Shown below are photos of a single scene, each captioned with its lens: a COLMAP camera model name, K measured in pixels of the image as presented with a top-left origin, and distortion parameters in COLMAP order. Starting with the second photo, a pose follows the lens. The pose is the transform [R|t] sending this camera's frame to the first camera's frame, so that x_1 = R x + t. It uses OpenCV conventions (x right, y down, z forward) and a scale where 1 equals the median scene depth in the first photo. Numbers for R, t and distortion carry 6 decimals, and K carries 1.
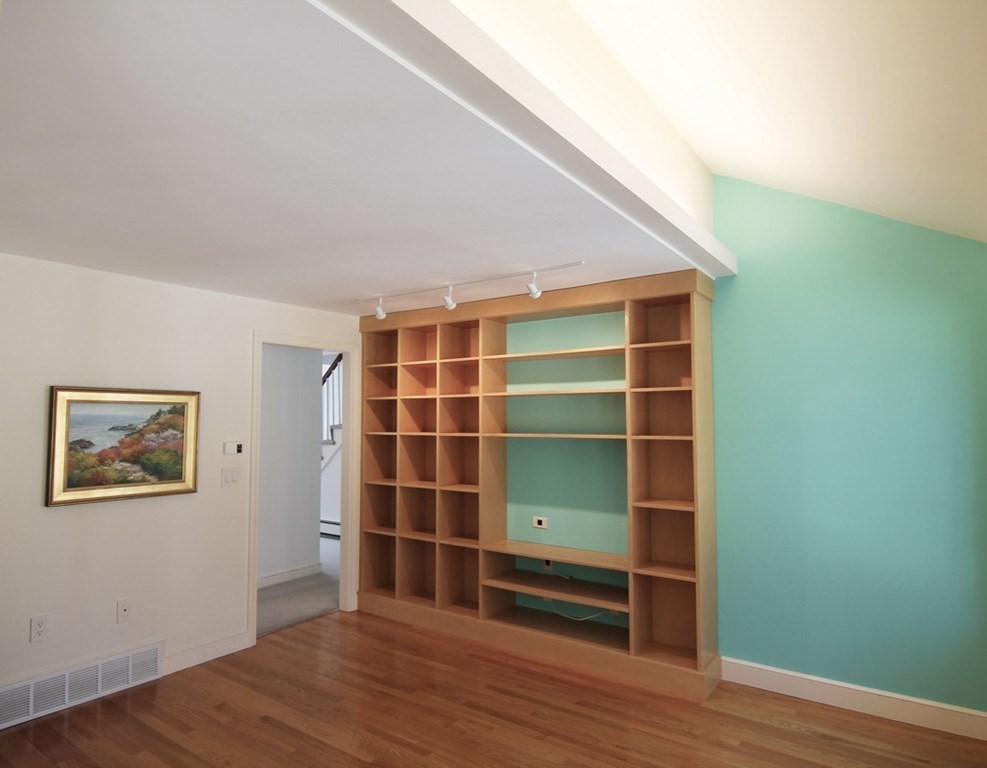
lens RADIAL K [[597.5, 0, 492.5], [0, 597.5, 381.5], [0, 0, 1]] dist [-0.004547, -0.013954]
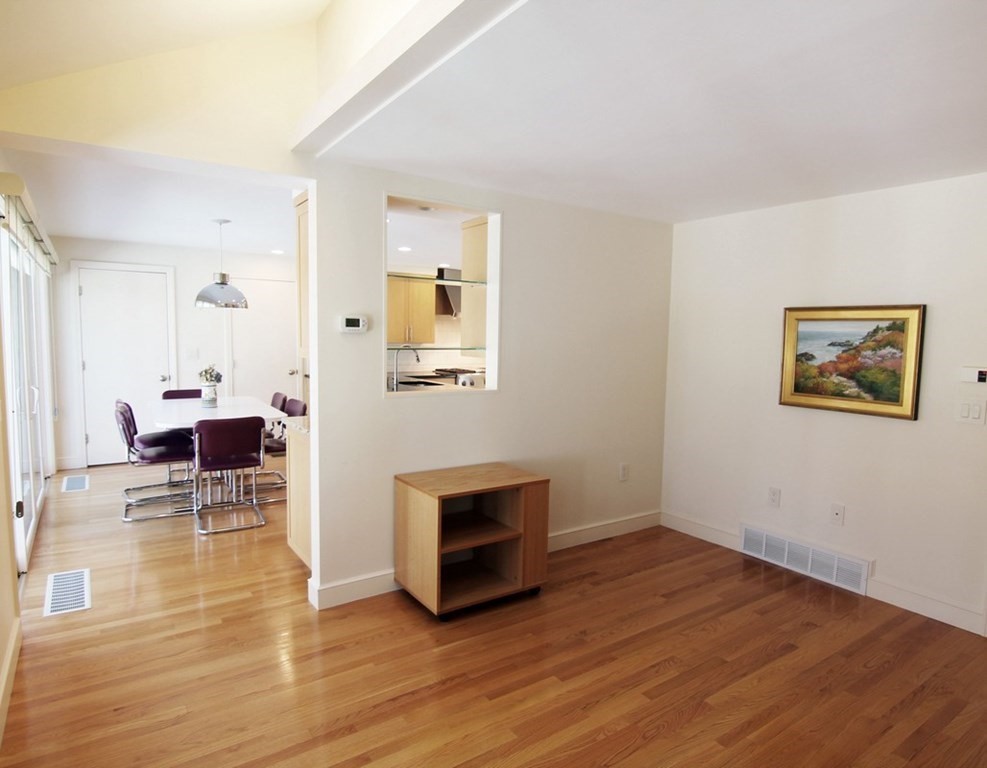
lens RADIAL K [[597.5, 0, 497.7], [0, 597.5, 382.4], [0, 0, 1]] dist [-0.004547, -0.013954]
pose [[-0.347938, 0.076497, -0.934391, 0.565435], [0.044167, 0.996896, 0.065168, 0.049471], [0.936477, -0.018595, -0.350237, 0.785317]]
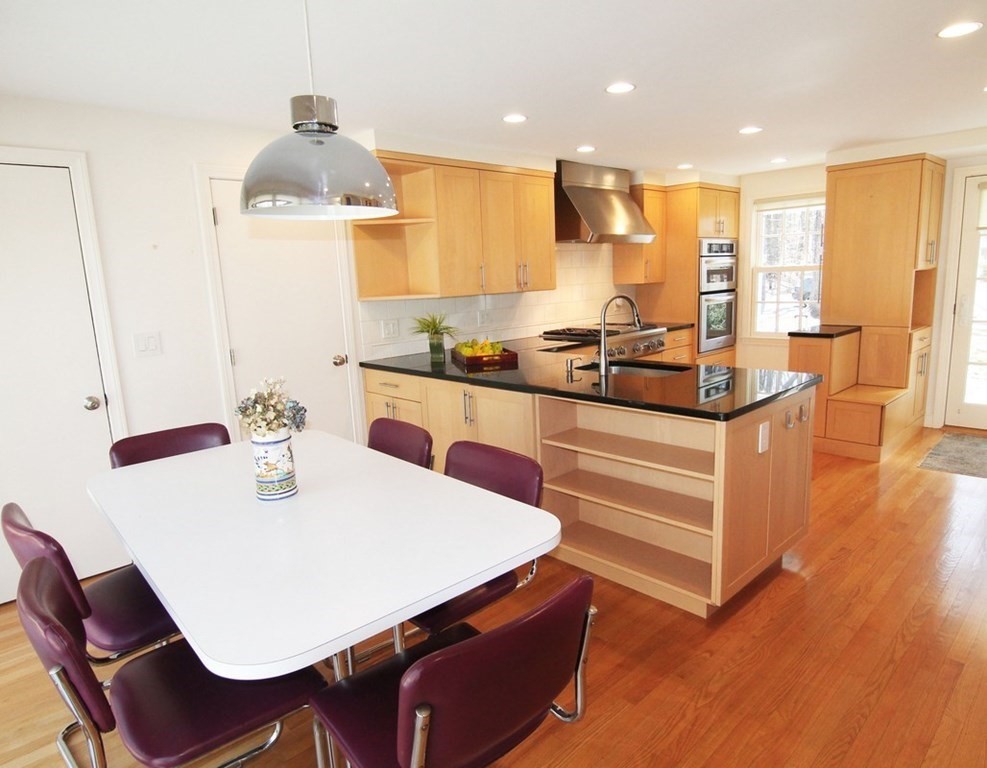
lens RADIAL K [[597.5, 0, 492.5], [0, 597.5, 382.7], [0, 0, 1]] dist [-0.004547, -0.013954]
pose [[-0.186151, 0.191297, -0.963718, 0.538389], [0.108766, 0.978846, 0.173291, 0.047373], [0.976482, -0.072561, -0.203020, 0.749033]]
